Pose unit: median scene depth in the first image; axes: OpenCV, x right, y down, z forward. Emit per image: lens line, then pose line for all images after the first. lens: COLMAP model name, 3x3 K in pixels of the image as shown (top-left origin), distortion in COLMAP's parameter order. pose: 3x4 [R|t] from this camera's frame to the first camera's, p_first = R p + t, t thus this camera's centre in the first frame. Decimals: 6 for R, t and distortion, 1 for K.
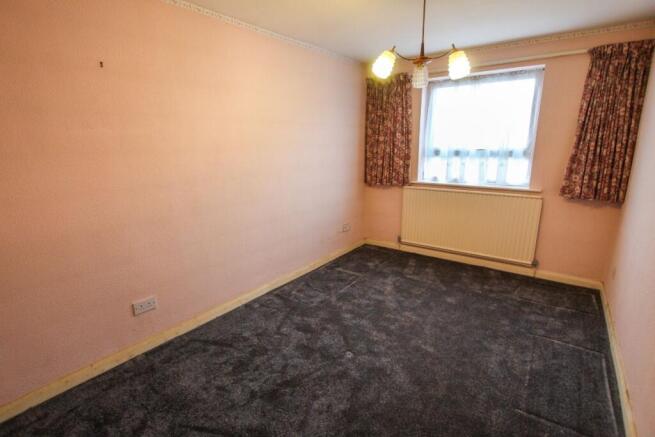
lens RADIAL K [[323.0, 0, 324.6], [0, 323.0, 217.5], [0, 0, 1]] dist [-0.015037, 0.002861]
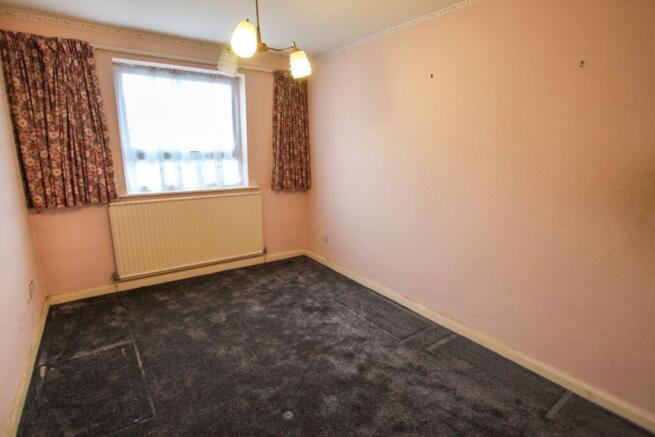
lens RADIAL K [[340.6, 0, 324.7], [0, 340.6, 215.7], [0, 0, 1]] dist [-0.000670, -0.001565]
pose [[0.319285, -0.177104, 0.930963, -0.351163], [0.202761, 0.972399, 0.115448, -0.068535], [-0.925713, 0.151902, 0.346382, 0.342609]]
